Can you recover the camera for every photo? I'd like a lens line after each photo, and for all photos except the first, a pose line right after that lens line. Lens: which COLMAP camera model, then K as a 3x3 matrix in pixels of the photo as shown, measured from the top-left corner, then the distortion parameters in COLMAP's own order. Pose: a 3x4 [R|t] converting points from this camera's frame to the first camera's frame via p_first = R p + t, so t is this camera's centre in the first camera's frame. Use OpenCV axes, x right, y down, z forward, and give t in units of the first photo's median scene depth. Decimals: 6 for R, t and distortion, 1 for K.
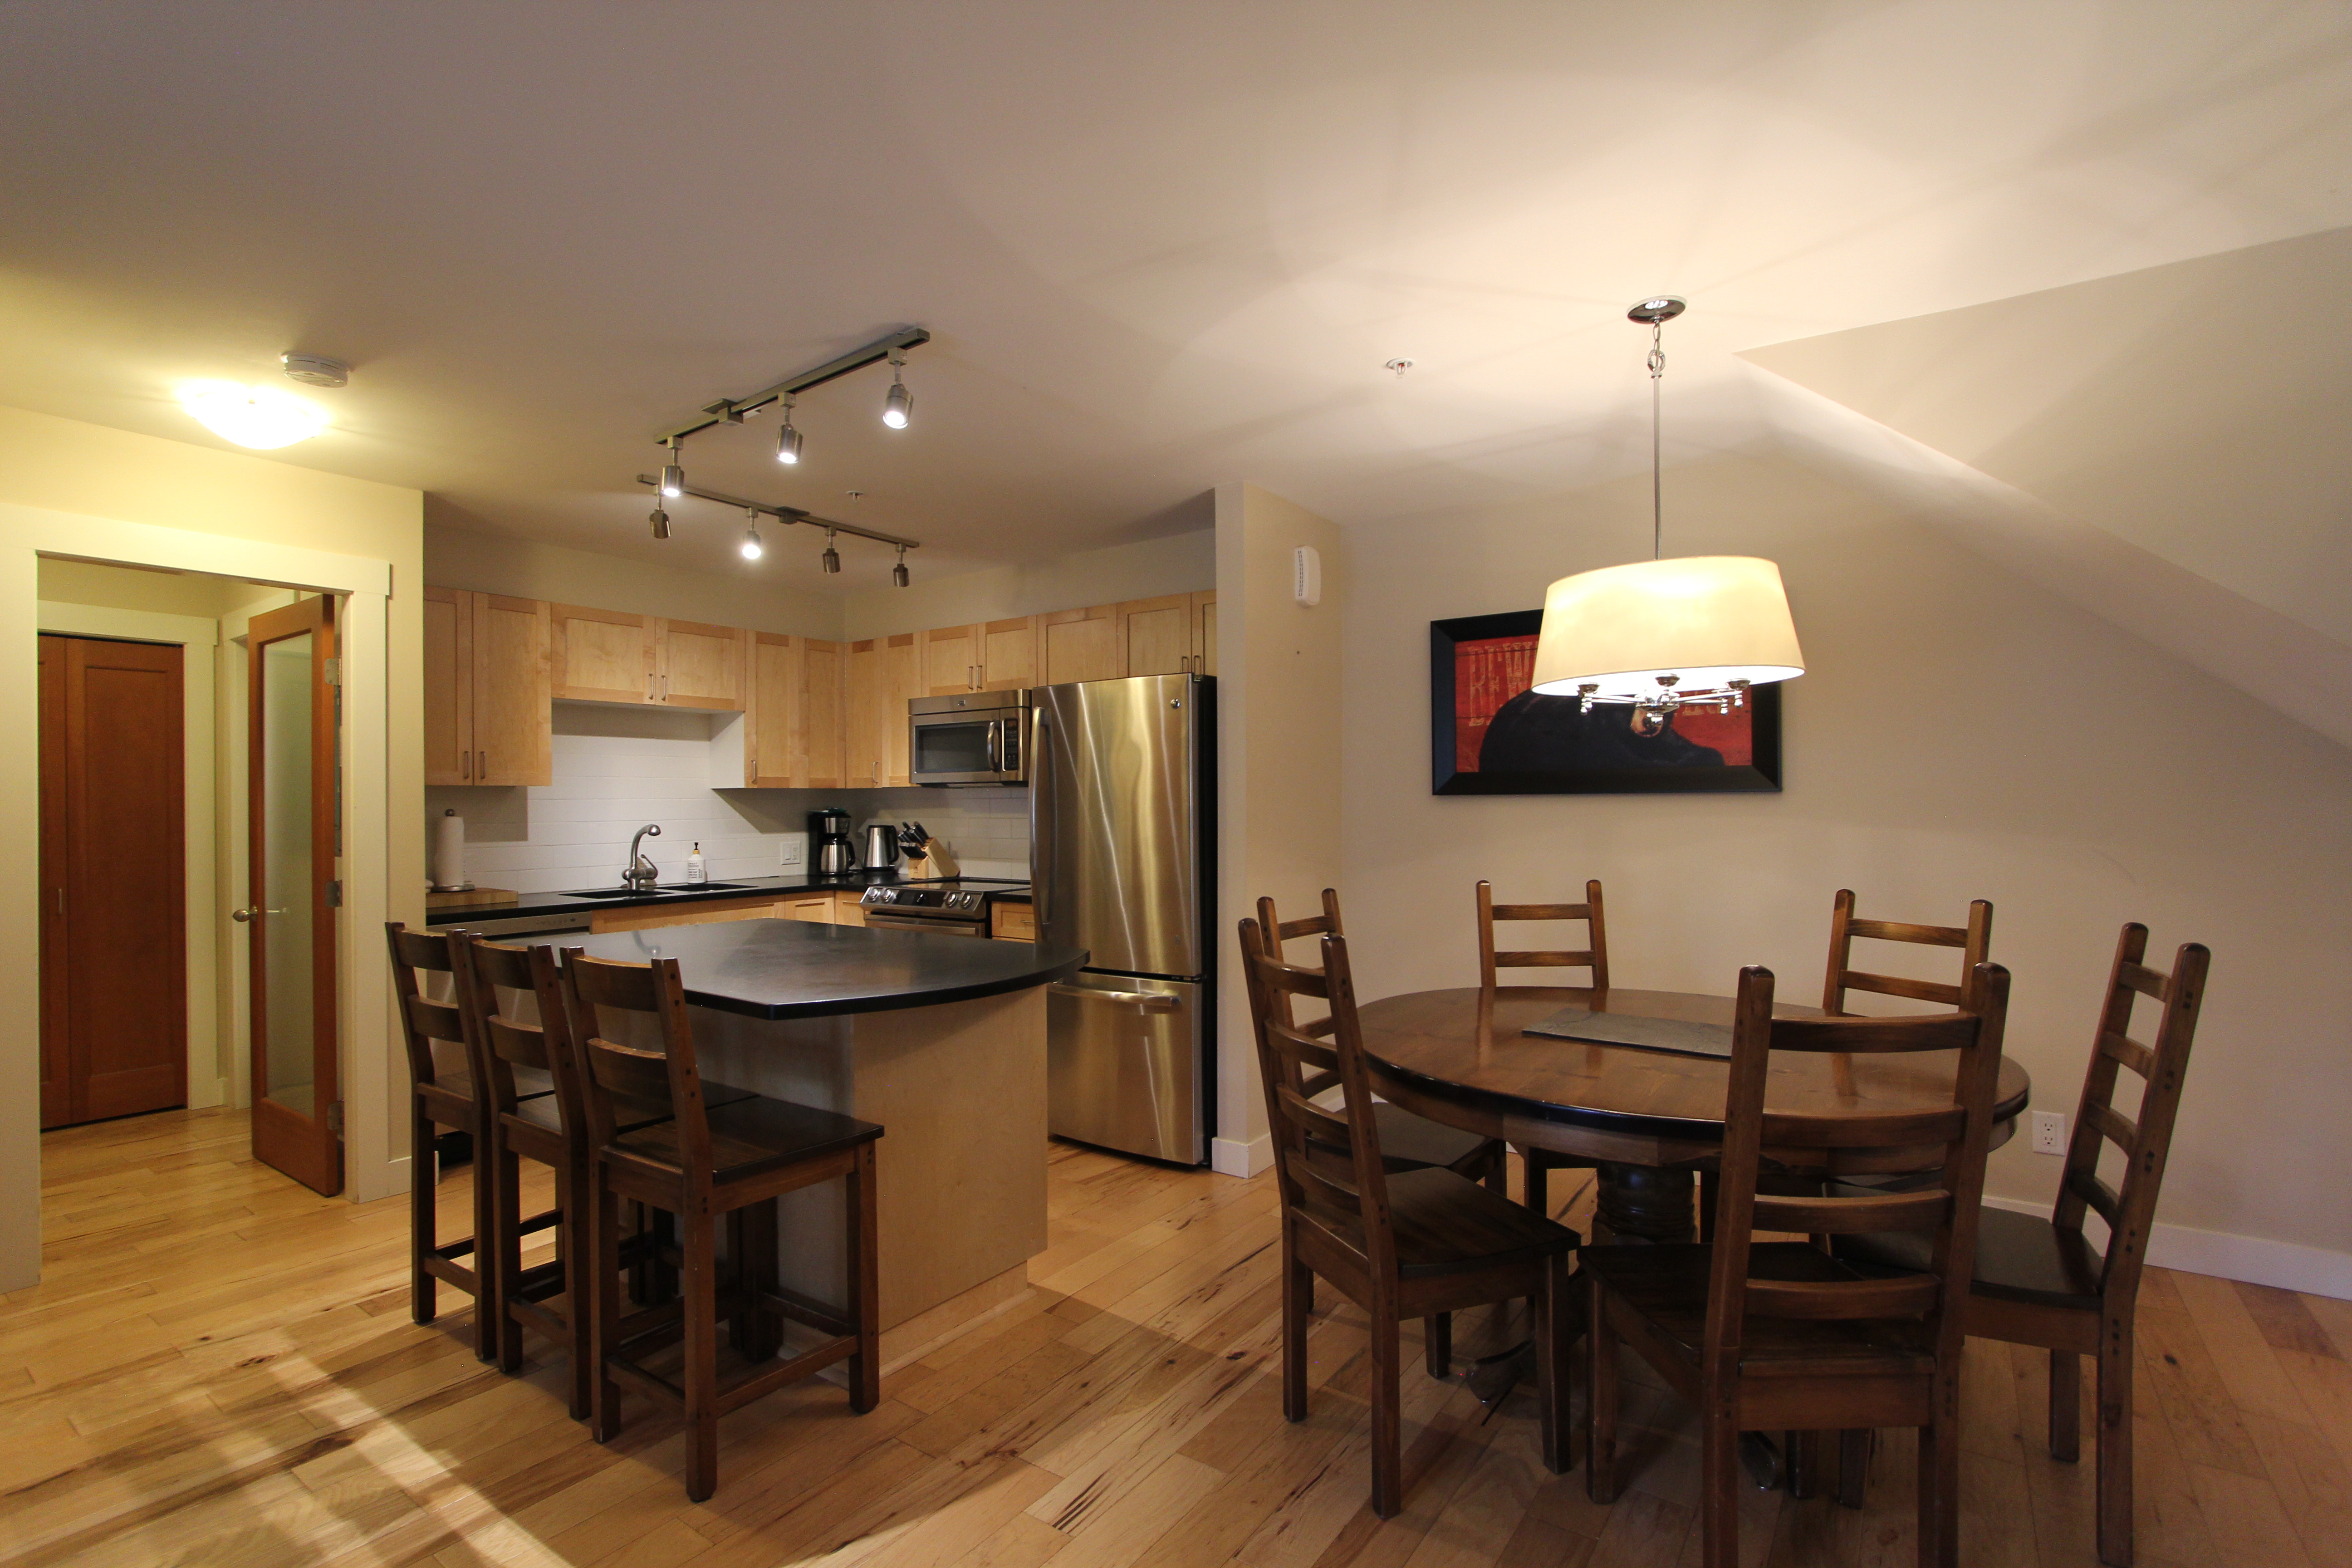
lens RADIAL K [[1089.5, 0, 1166.2], [0, 1089.5, 802.1], [0, 0, 1]] dist [-0.019578, 0.003895]
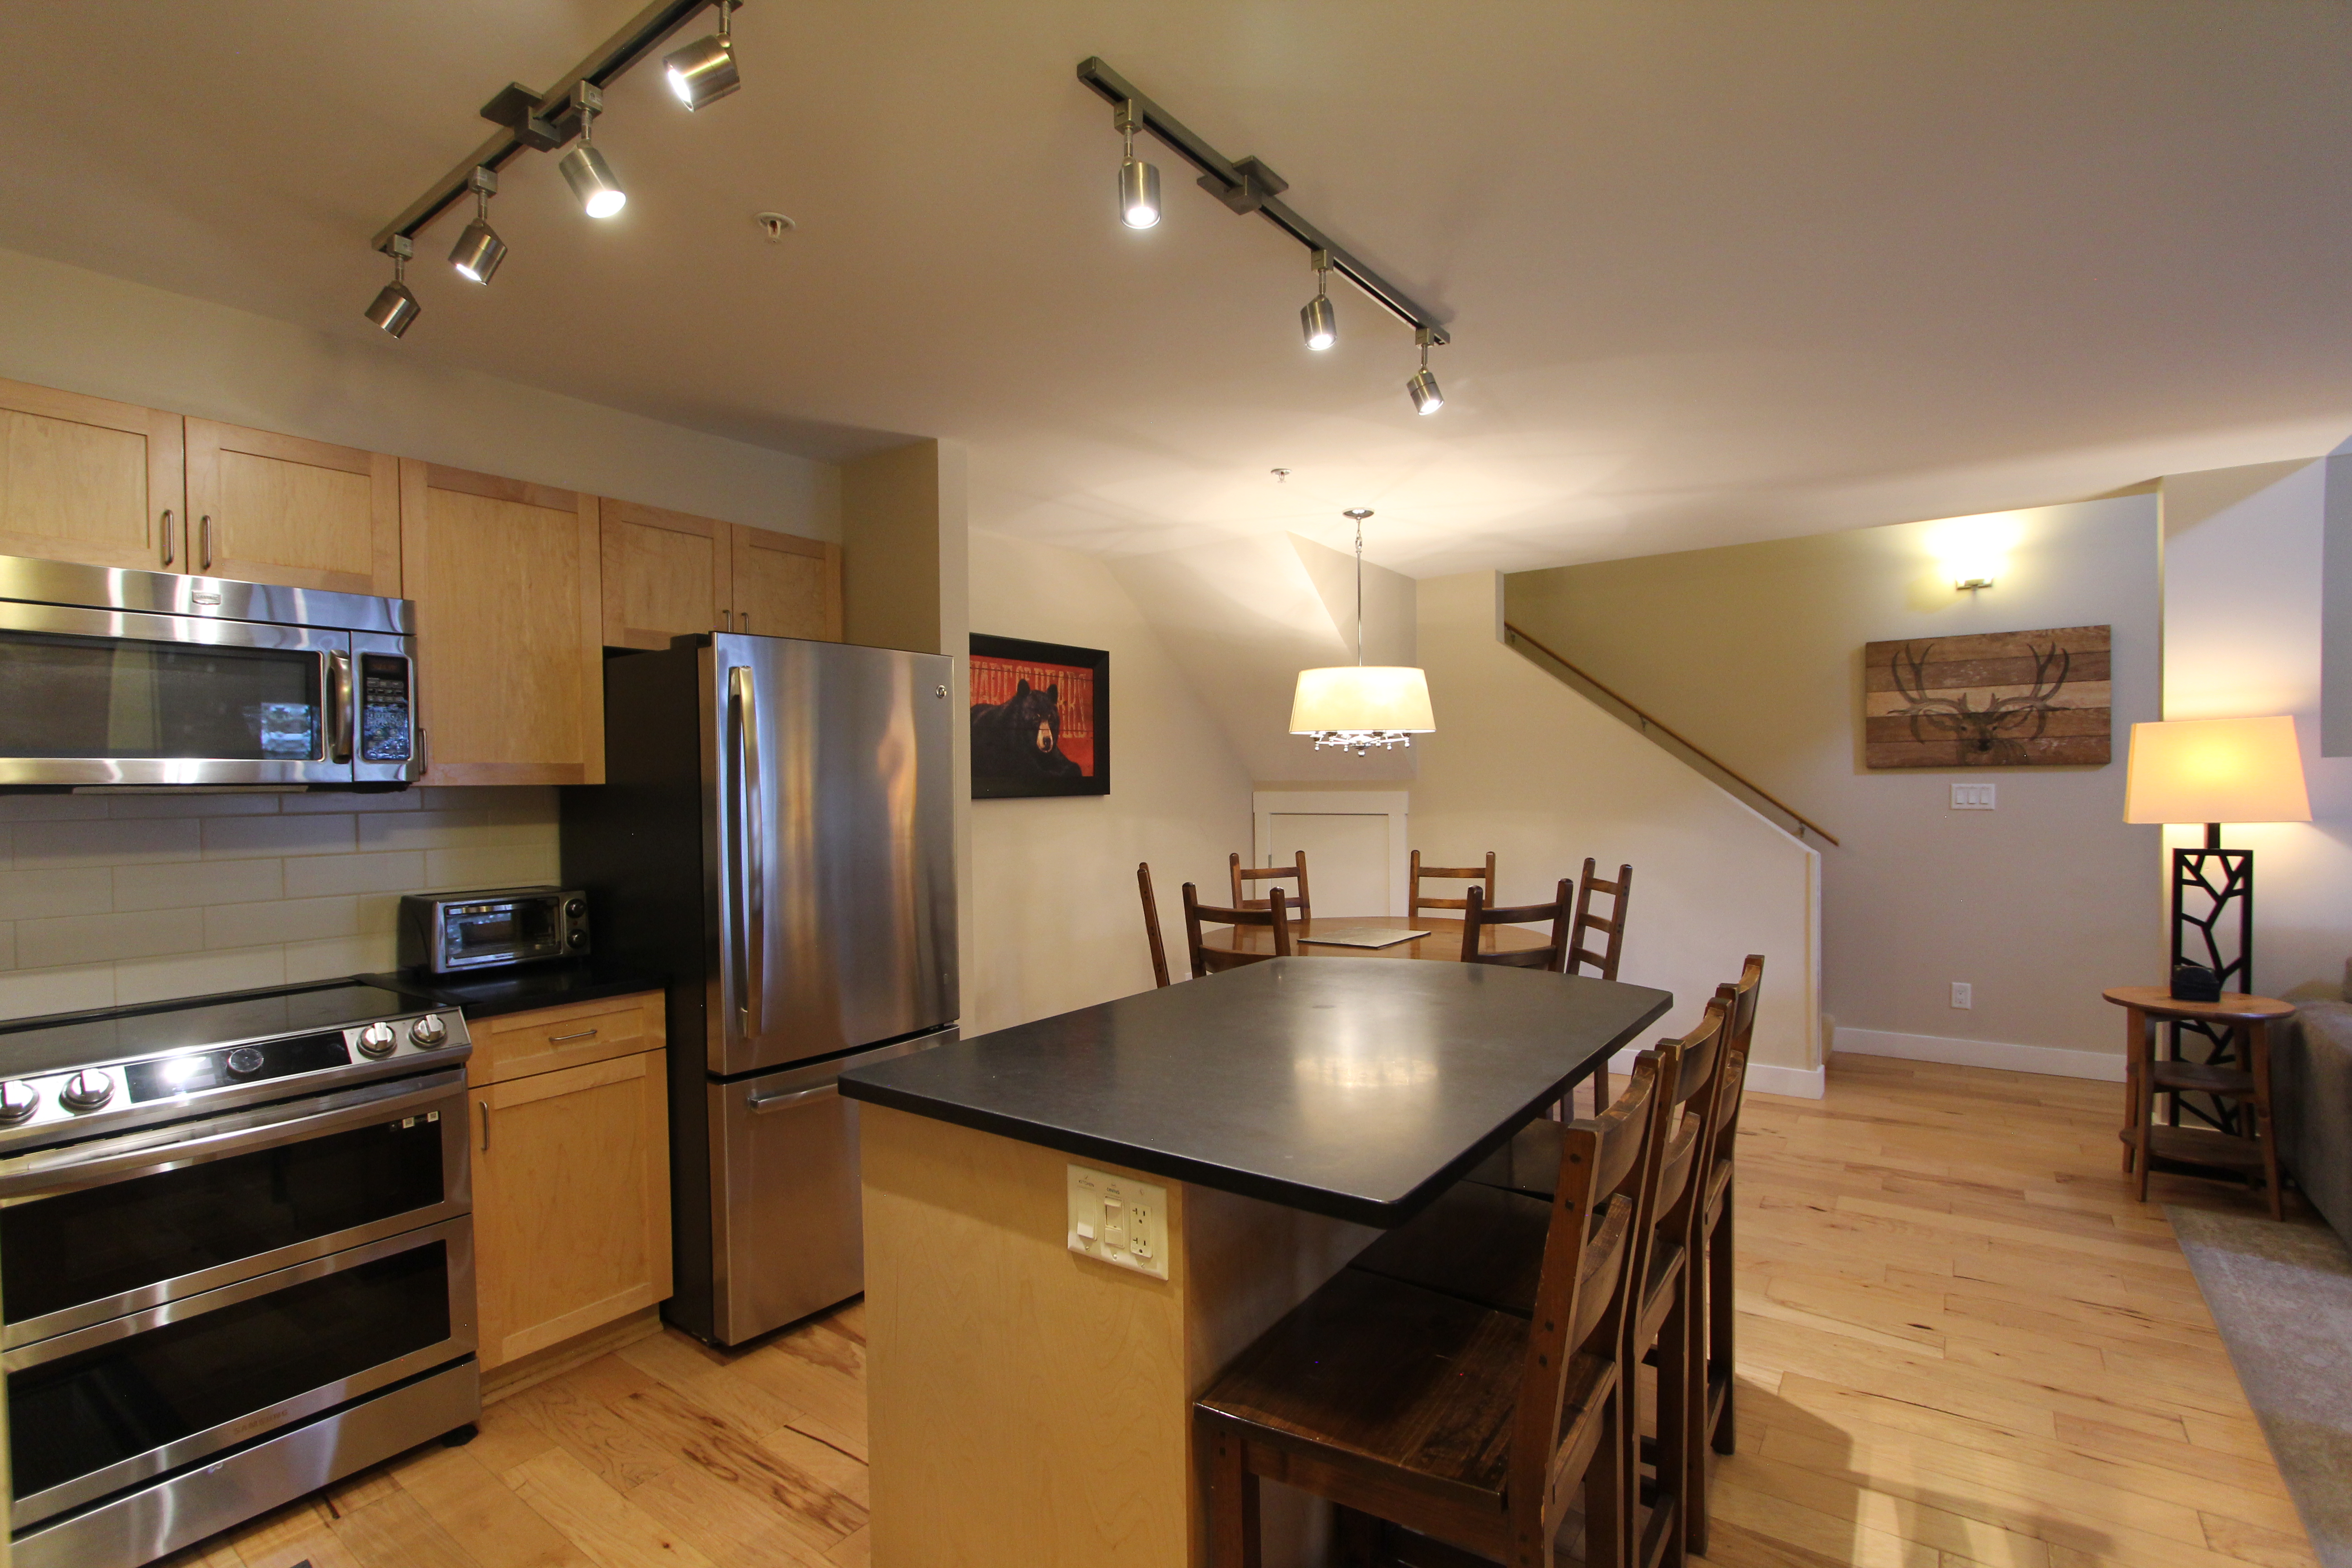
lens RADIAL K [[1089.5, 0, 1174.1], [0, 1089.5, 801.0], [0, 0, 1]] dist [-0.019578, 0.003895]
pose [[0.008936, -0.011605, 0.999893, -0.822358], [0.011111, 0.999872, 0.011505, -0.016345], [-0.999898, 0.011007, 0.009064, 0.834025]]
